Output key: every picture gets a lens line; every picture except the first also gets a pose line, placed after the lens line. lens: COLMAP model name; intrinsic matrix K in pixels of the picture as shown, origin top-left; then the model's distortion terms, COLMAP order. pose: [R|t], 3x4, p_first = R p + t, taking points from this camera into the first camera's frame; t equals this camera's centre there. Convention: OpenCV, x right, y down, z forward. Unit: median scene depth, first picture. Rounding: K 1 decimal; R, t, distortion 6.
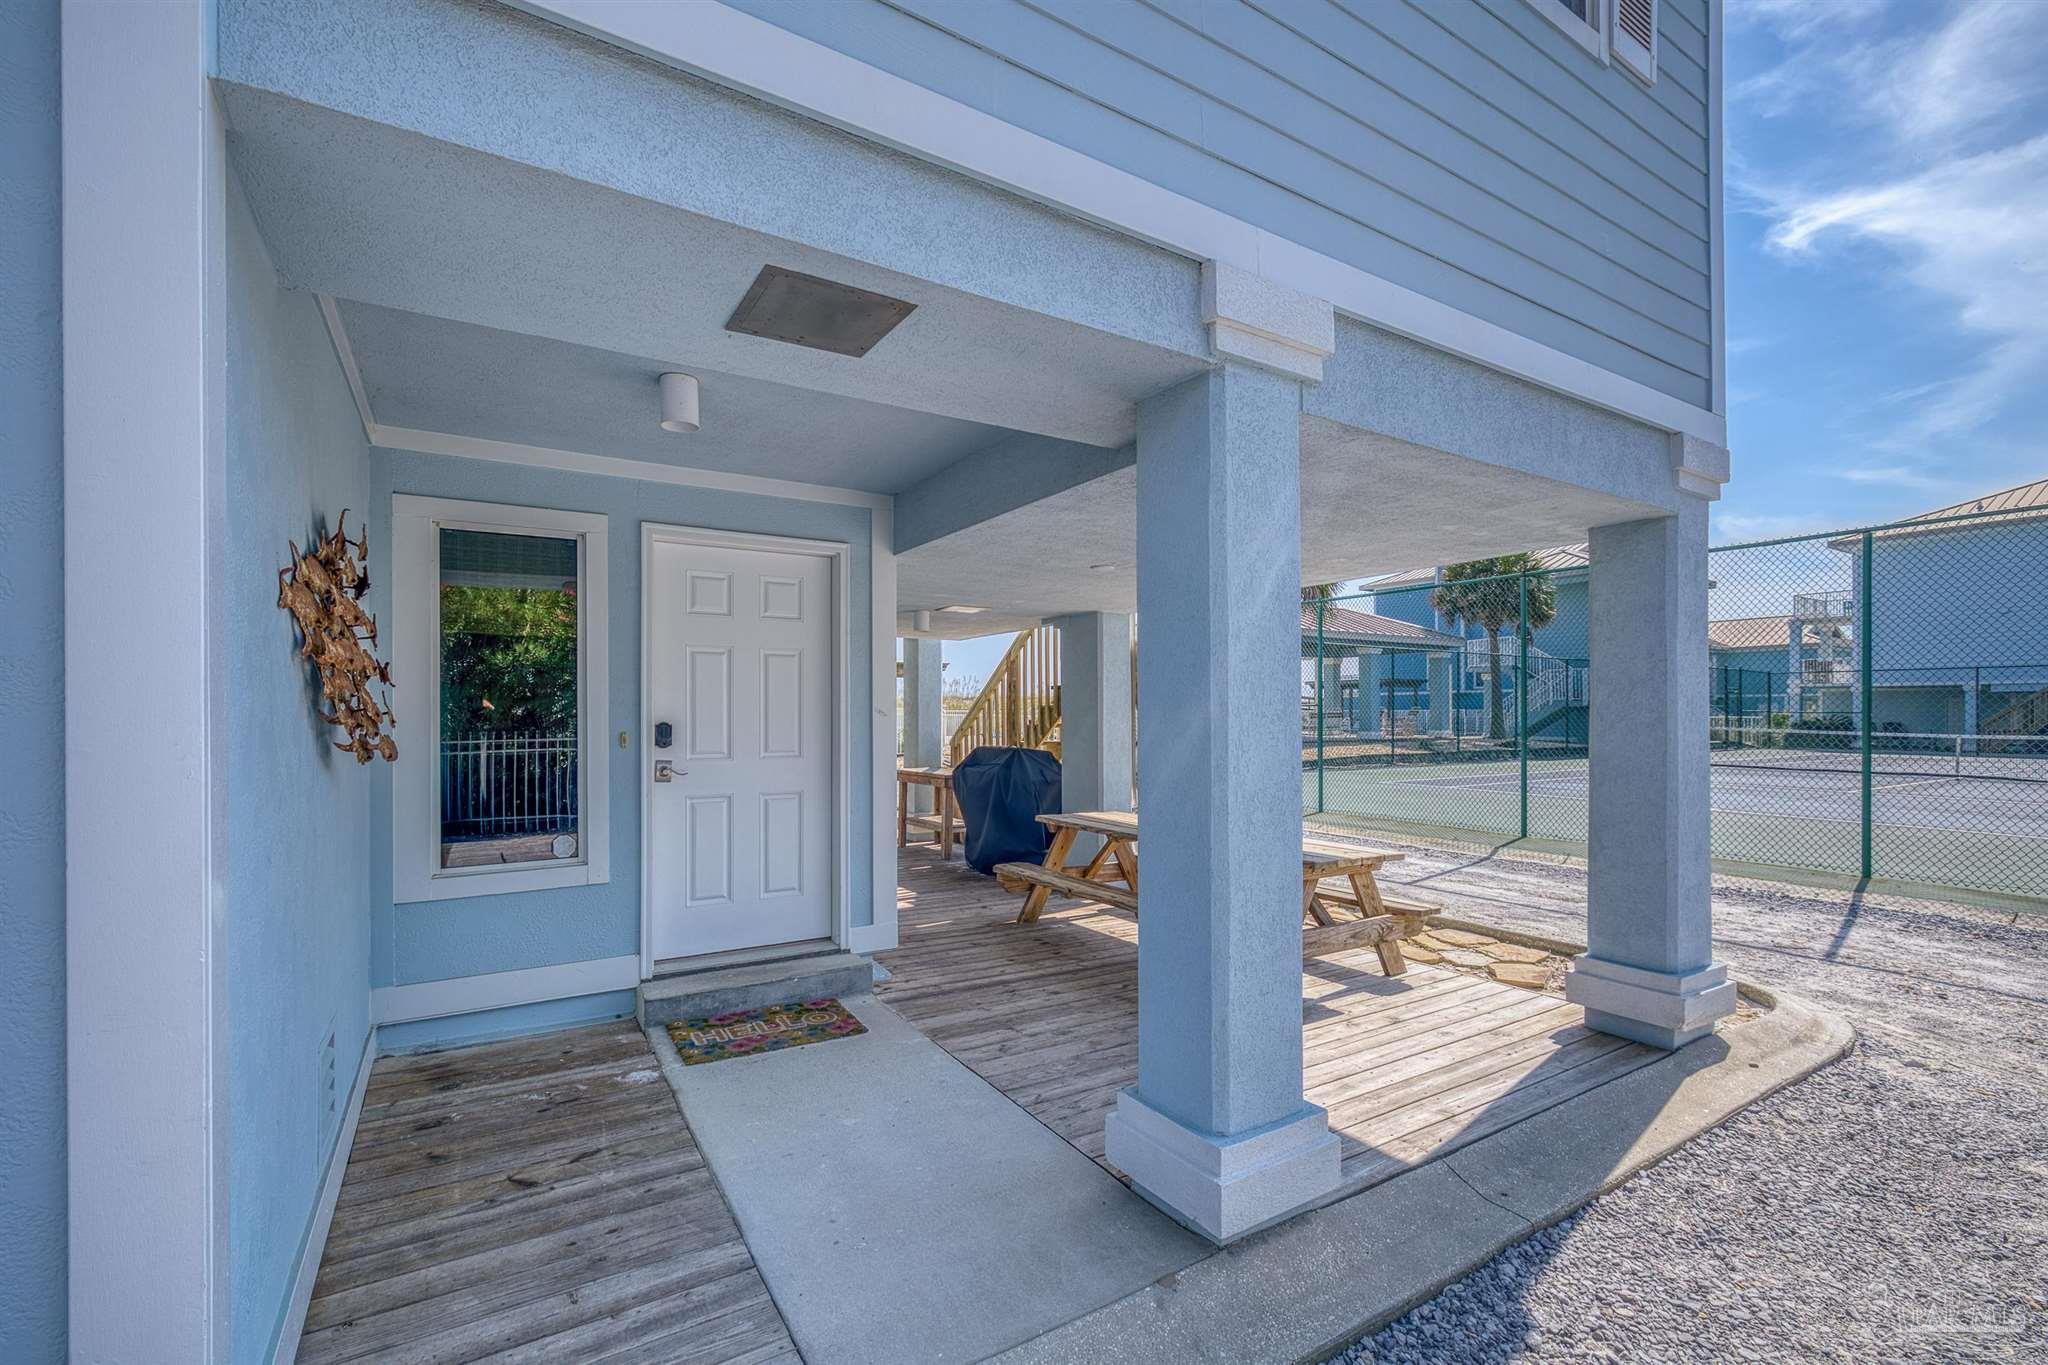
lens RADIAL K [[888.6, 0, 1020.7], [0, 888.6, 698.5], [0, 0, 1]] dist [-0.002045, 0.000156]
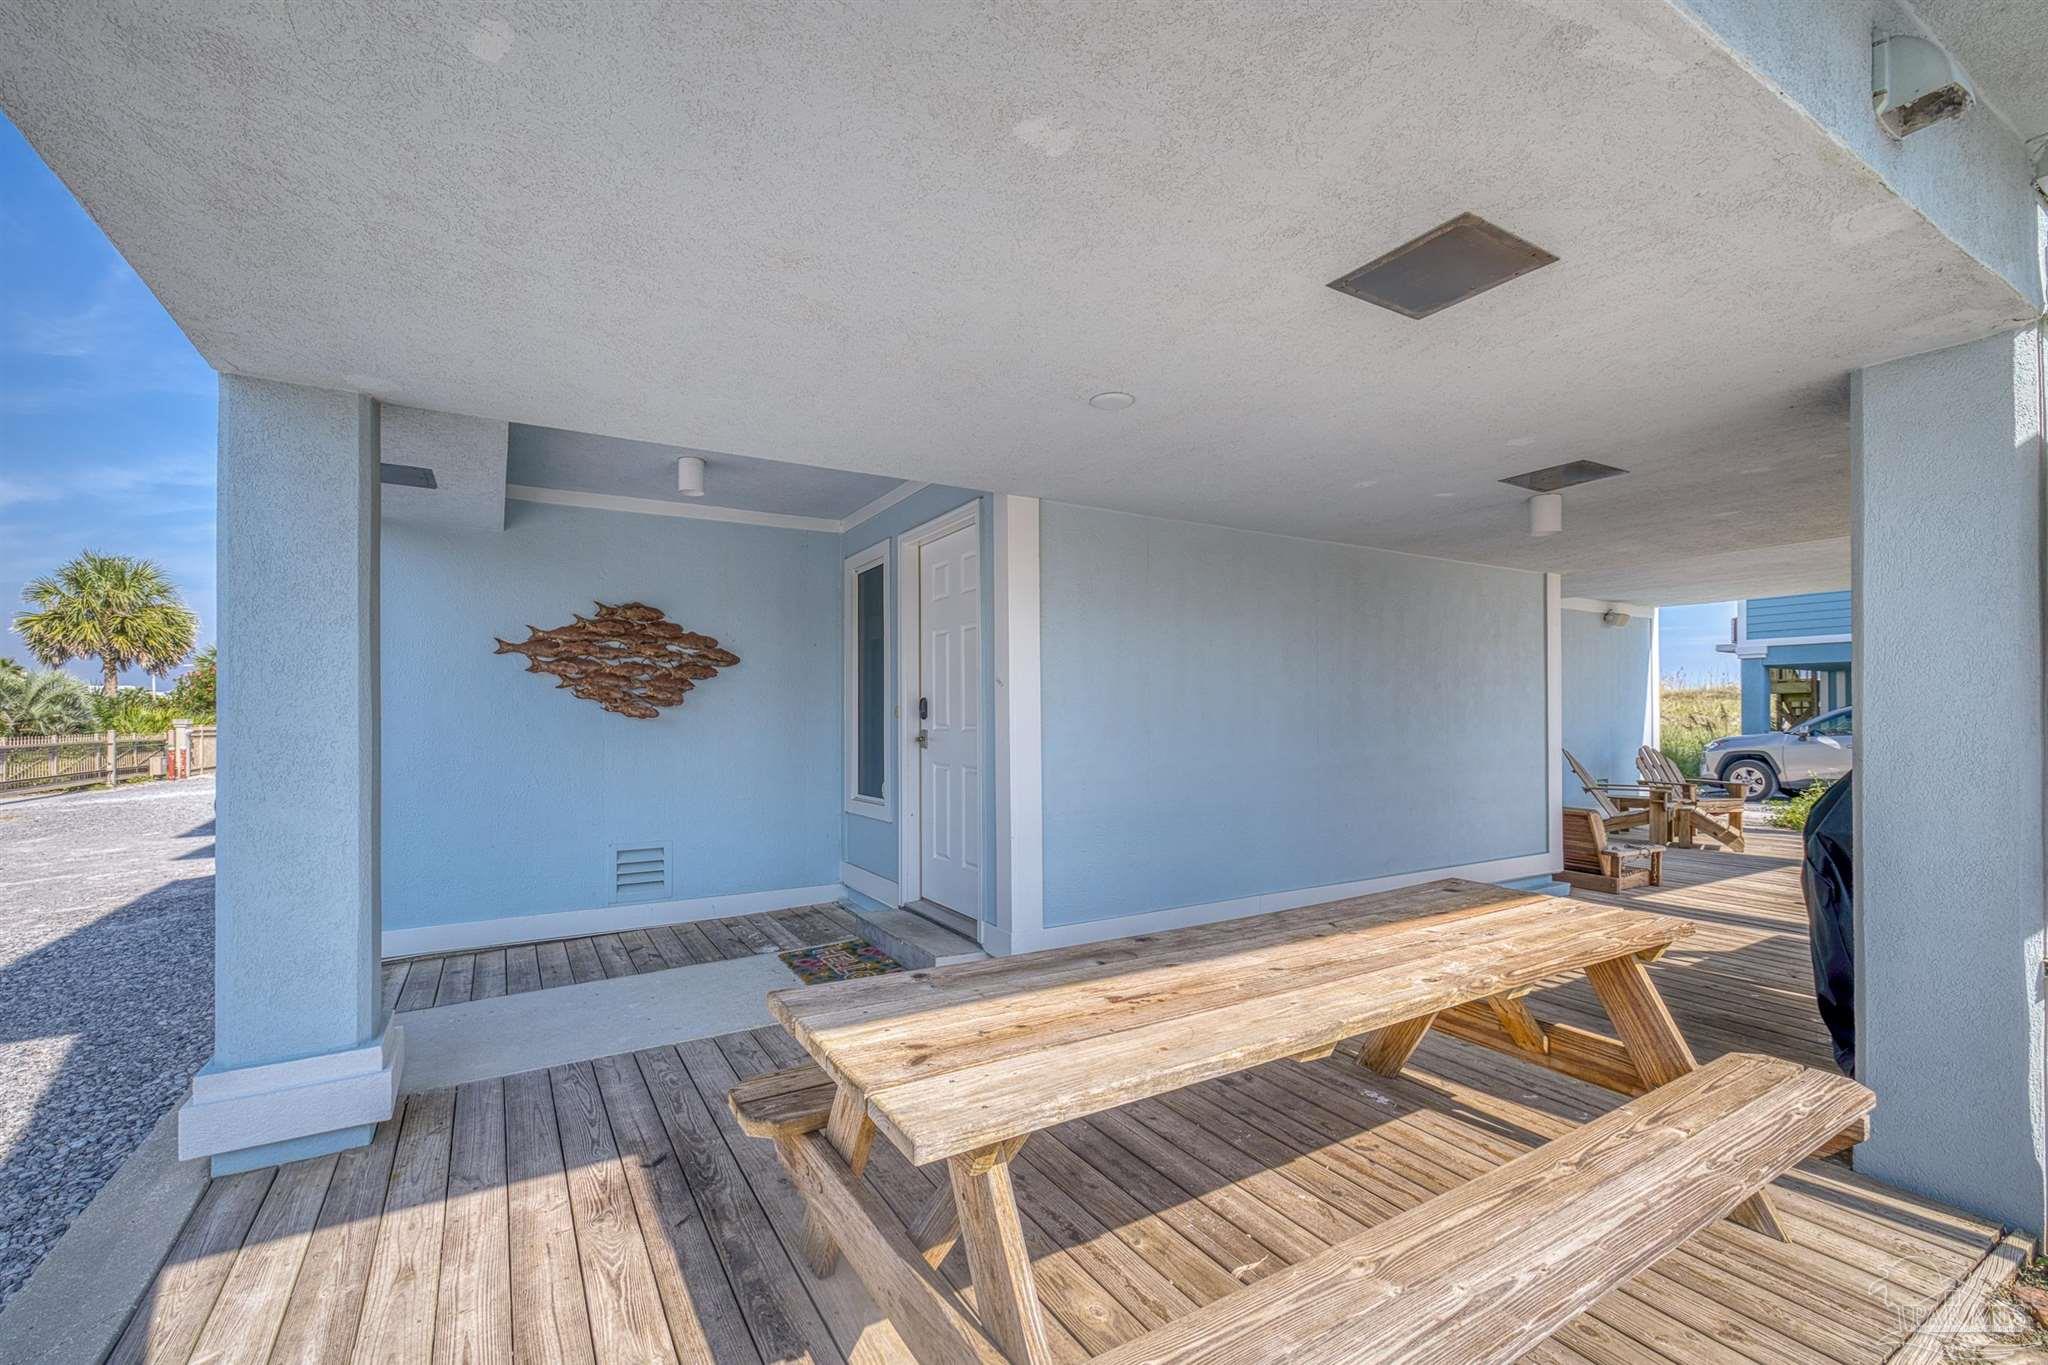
lens RADIAL K [[888.6, 0, 1020.8], [0, 888.6, 715.8], [0, 0, 1]] dist [-0.002045, 0.000156]
pose [[-0.009800, 0.000923, -0.999952, 0.938230], [0.013405, 0.999910, 0.000792, 0.062030], [0.999862, -0.013397, -0.009811, 1.381246]]
